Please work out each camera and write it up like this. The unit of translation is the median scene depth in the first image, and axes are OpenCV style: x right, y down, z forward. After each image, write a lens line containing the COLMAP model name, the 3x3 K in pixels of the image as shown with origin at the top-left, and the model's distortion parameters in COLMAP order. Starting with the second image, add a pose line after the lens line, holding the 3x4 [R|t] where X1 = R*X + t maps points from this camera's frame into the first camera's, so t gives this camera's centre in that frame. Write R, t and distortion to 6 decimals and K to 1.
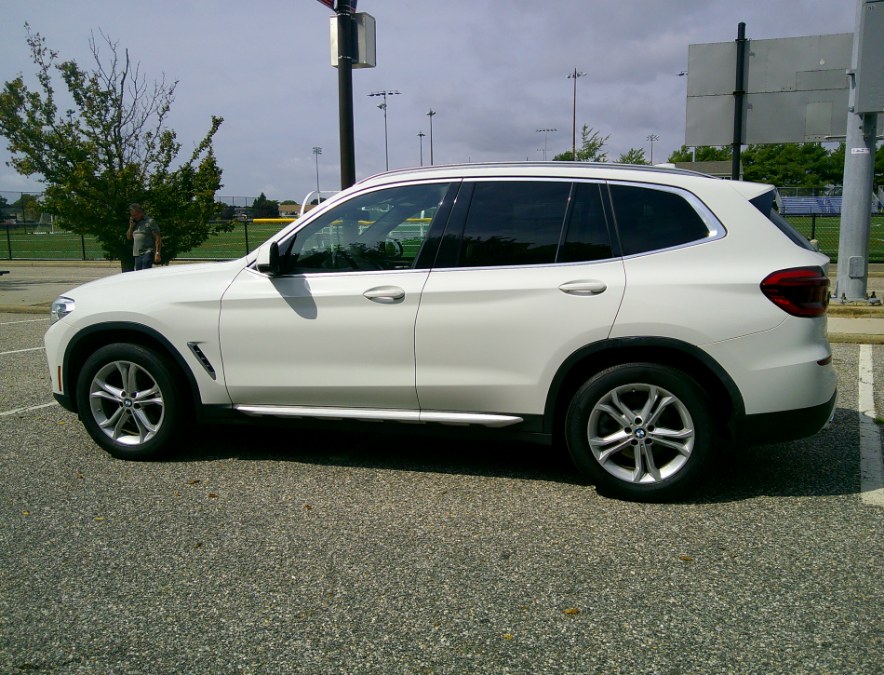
lens RADIAL K [[742.7, 0, 442.0], [0, 742.7, 337.5], [0, 0, 1]] dist [0.050780, -0.133198]
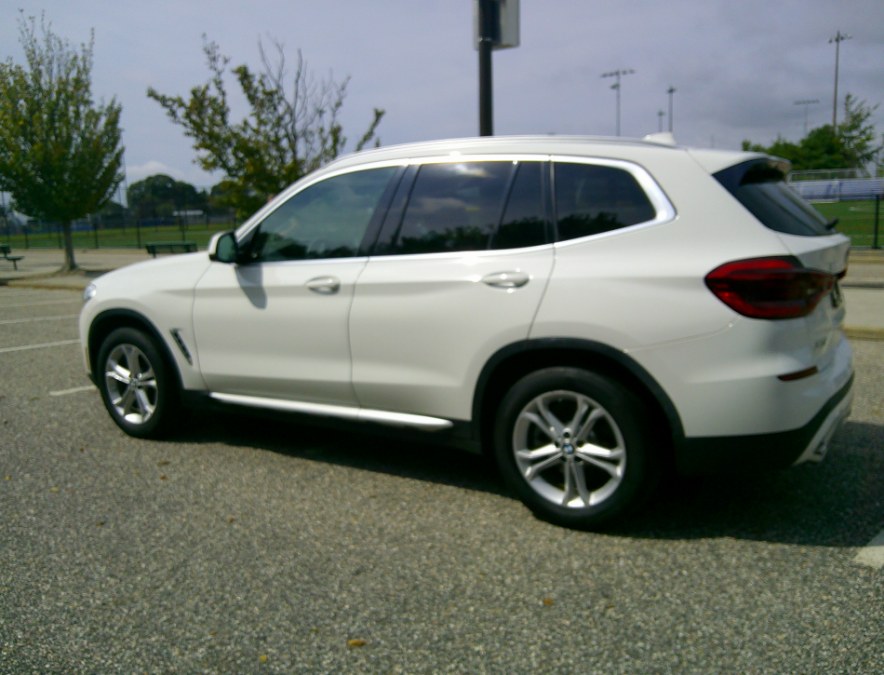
lens RADIAL K [[757.7, 0, 442.0], [0, 757.7, 337.5], [0, 0, 1]] dist [0.000253, -0.022479]
pose [[0.952749, 0.031244, -0.302146, 0.354131], [-0.027209, 0.999476, 0.017556, -0.010964], [0.302536, -0.008505, 0.953100, 0.112938]]
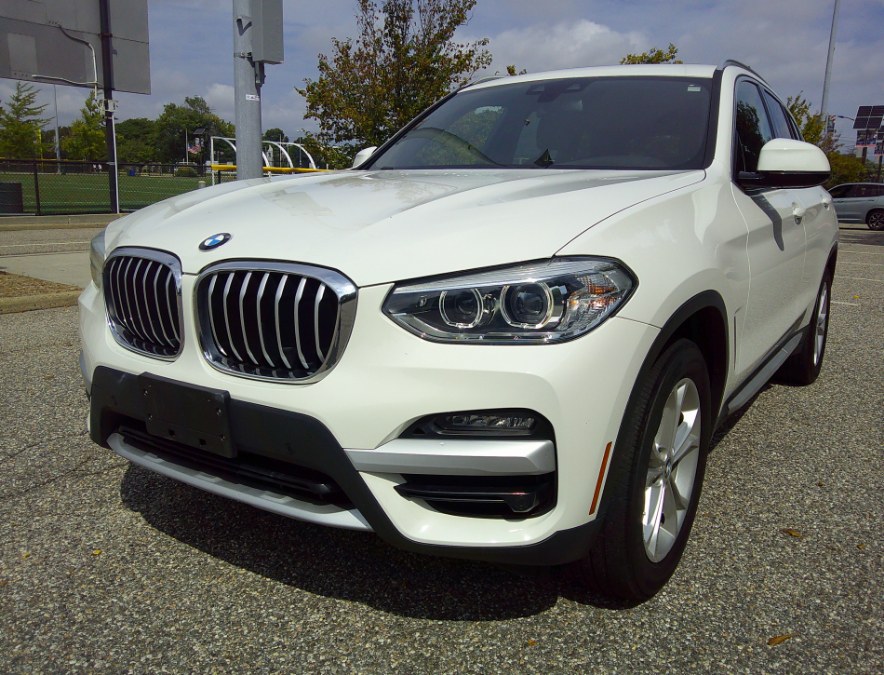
lens RADIAL K [[742.7, 0, 442.0], [0, 742.7, 337.5], [0, 0, 1]] dist [0.050780, -0.133198]
pose [[0.331327, -0.167679, 0.928497, -0.967514], [0.118920, 0.983655, 0.135205, -0.078708], [-0.935992, 0.065620, 0.345852, 1.055081]]
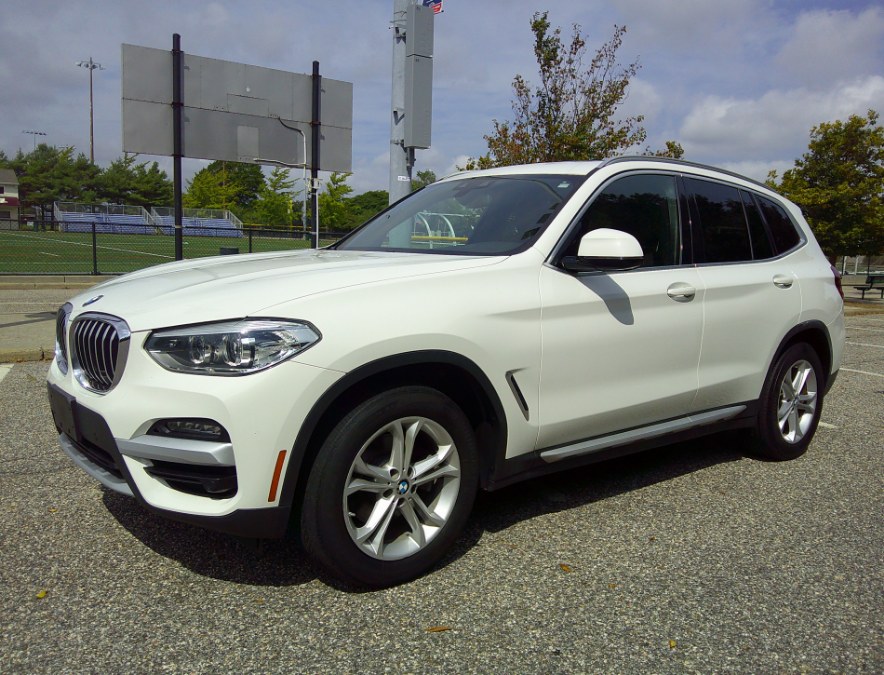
lens RADIAL K [[742.7, 0, 442.0], [0, 742.7, 337.5], [0, 0, 1]] dist [0.050780, -0.133198]
pose [[0.590325, -0.065980, 0.804465, -0.951794], [0.084513, 0.996228, 0.019691, -0.043980], [-0.802729, 0.056364, 0.593674, 0.673182]]
